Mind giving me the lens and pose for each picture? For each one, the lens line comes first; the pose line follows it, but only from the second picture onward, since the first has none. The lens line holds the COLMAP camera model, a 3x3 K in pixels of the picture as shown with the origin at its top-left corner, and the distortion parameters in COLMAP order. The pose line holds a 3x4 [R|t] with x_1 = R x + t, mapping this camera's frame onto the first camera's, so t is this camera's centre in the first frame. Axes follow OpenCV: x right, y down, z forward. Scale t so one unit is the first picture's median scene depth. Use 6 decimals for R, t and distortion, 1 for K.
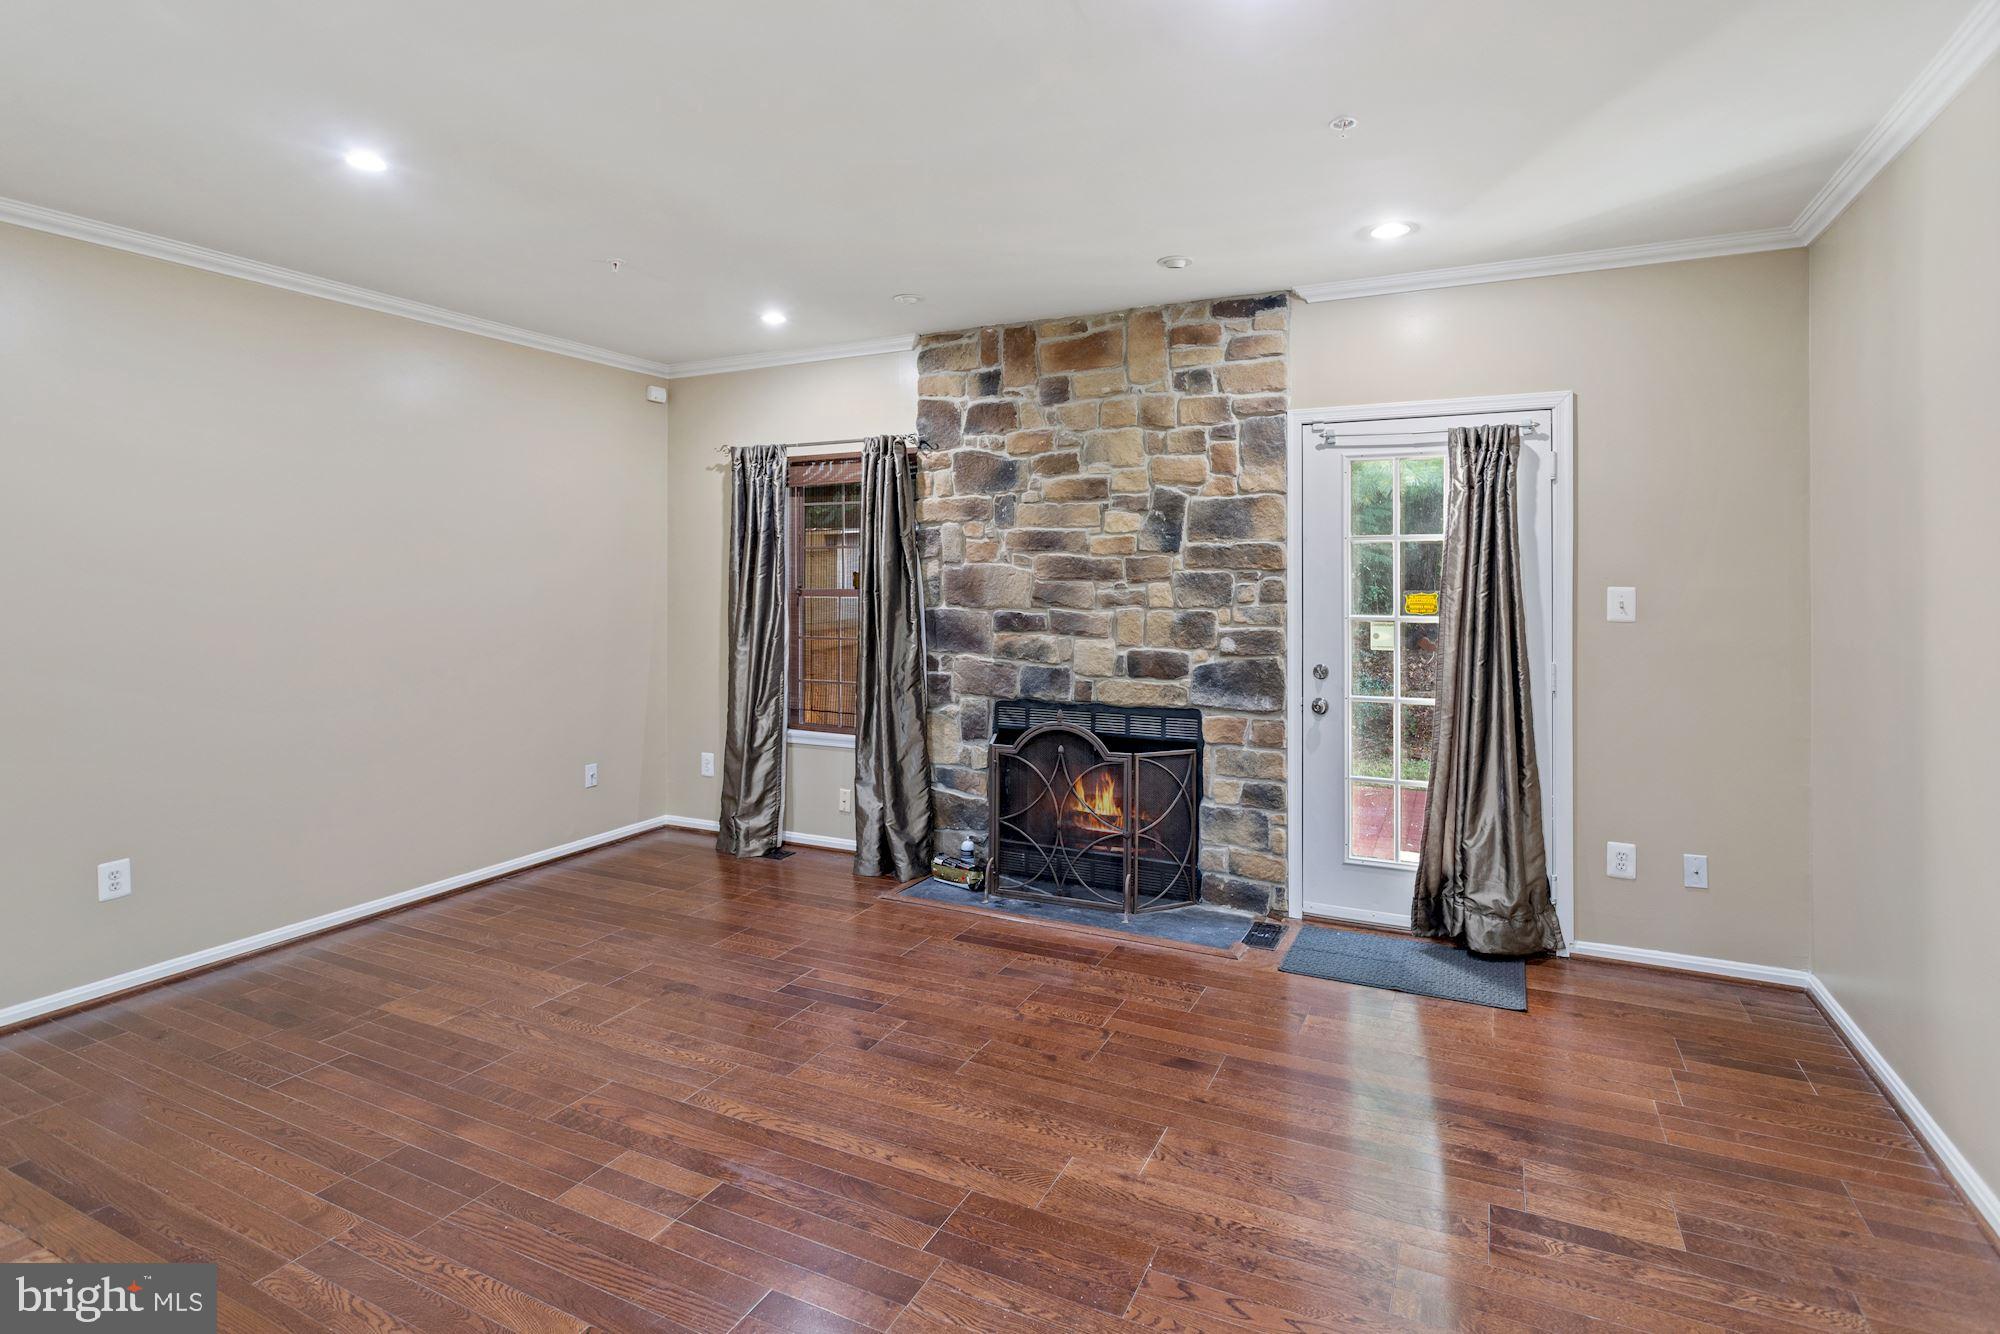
lens RADIAL K [[1003.7, 0, 999.2], [0, 1003.7, 570.6], [0, 0, 1]] dist [-0.010979, 0.000096]
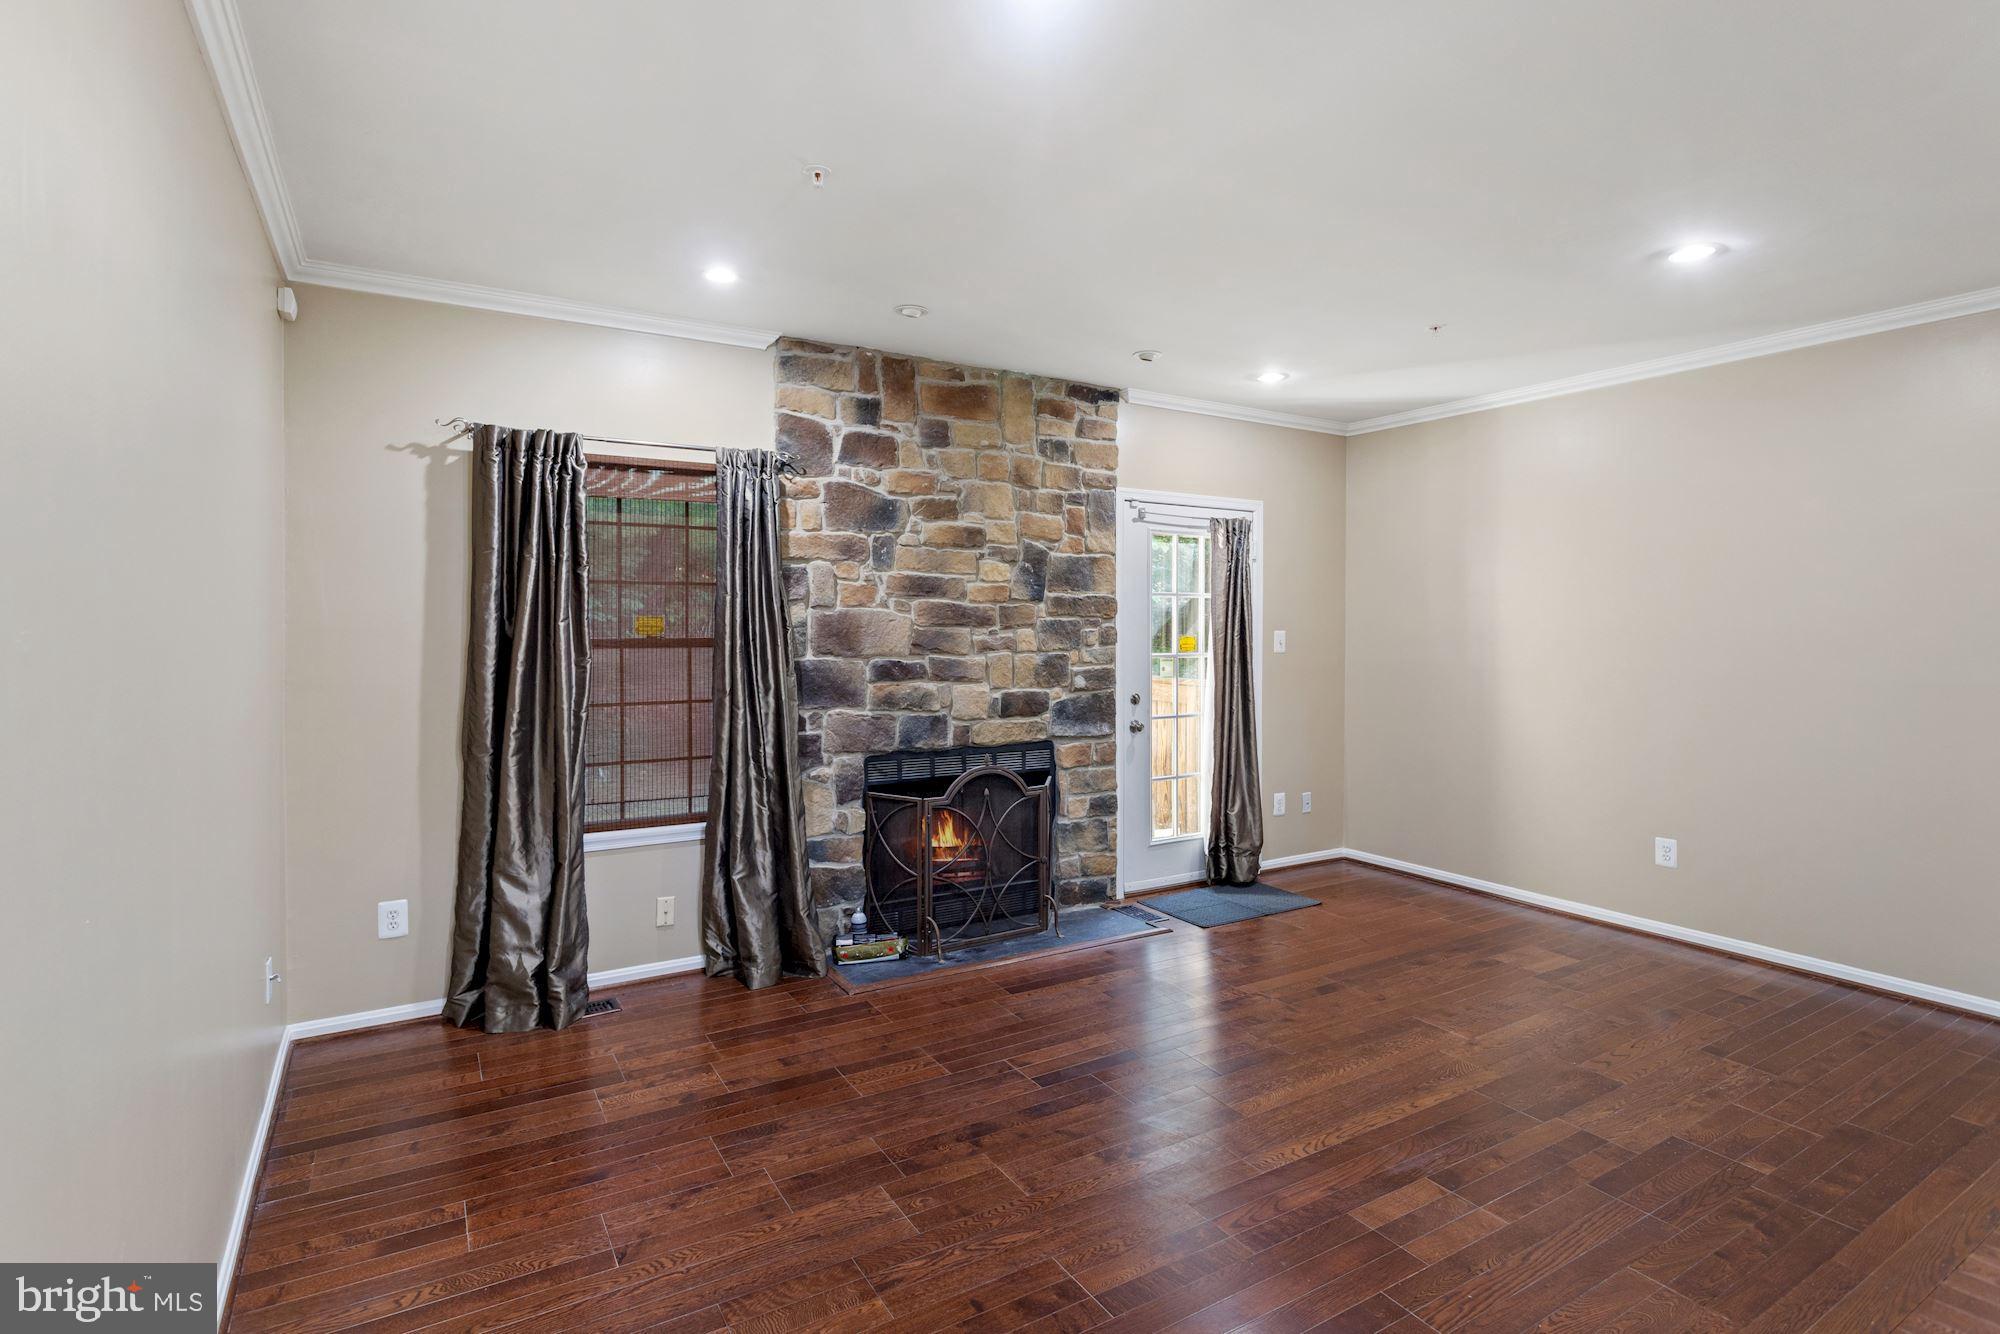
lens RADIAL K [[992.5, 0, 1004.2], [0, 992.5, 637.7], [0, 0, 1]] dist [-0.016974, 0.000146]
pose [[0.540921, -0.010878, 0.841003, -0.752289], [-0.008449, 0.999796, 0.018367, 0.002064], [-0.841031, -0.017041, 0.540719, 0.428567]]
